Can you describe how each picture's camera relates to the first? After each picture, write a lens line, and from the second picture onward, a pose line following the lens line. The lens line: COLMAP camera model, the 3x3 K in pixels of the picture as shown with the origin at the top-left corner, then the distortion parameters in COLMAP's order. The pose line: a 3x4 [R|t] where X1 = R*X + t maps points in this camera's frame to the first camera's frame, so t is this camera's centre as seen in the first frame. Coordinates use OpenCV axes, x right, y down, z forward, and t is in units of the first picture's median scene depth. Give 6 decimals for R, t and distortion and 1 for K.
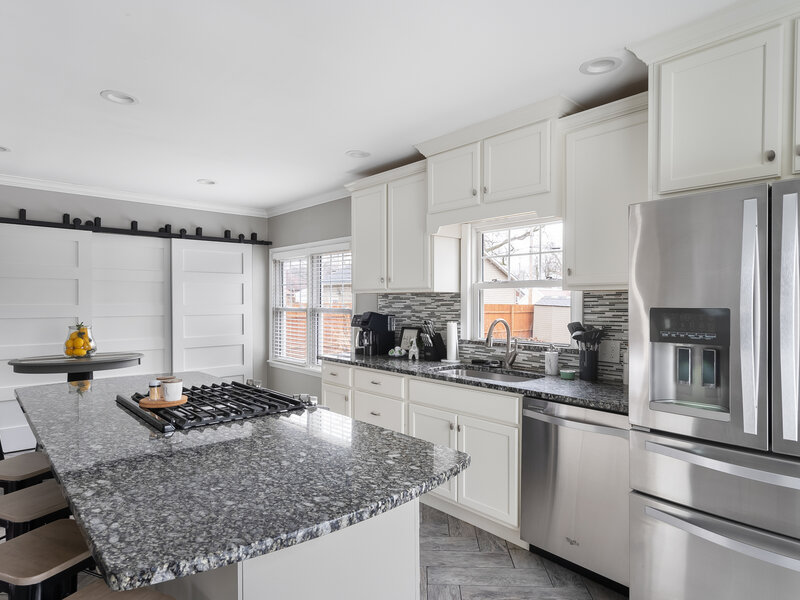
lens RADIAL K [[466.5, 0, 400.0], [0, 466.5, 300.0], [0, 0, 1]] dist [-0.002384, -0.000524]
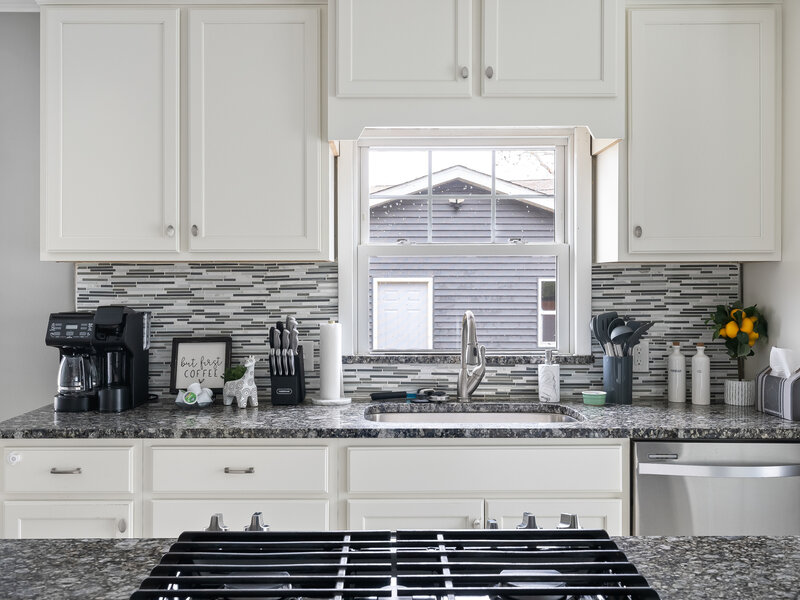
lens RADIAL K [[805.8, 0, 399.8], [0, 805.8, 280.5], [0, 0, 1]] dist [0.009289, 0.013500]
pose [[0.679307, -0.002007, 0.733852, -0.470655], [0.001965, 0.999998, 0.000915, 0.002483], [-0.733852, 0.000820, 0.679309, 0.367551]]
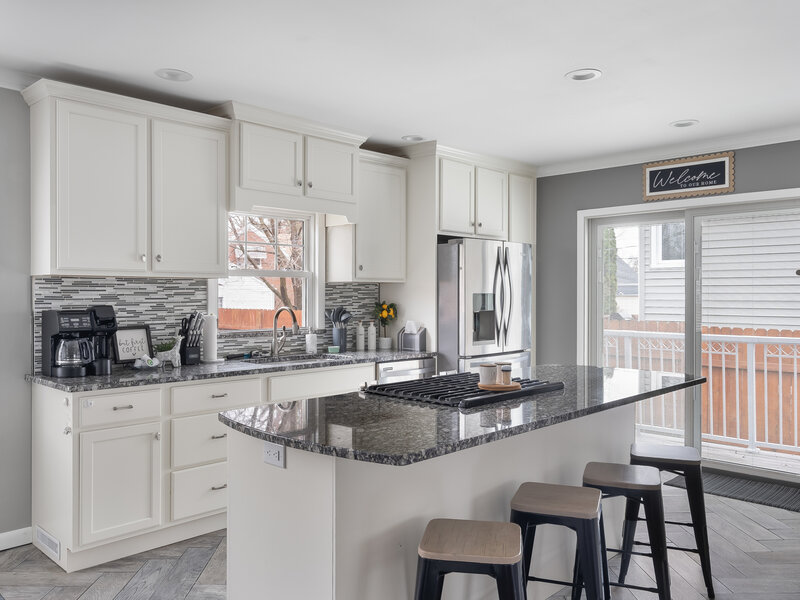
lens RADIAL K [[664.6, 0, 400.0], [0, 664.6, 300.0], [0, 0, 1]] dist [-0.000021, 0.001332]
pose [[-0.063230, -0.010991, 0.997938, -1.112464], [-0.003947, 0.999934, 0.010763, 0.007234], [-0.997991, -0.003259, -0.063269, 0.742217]]
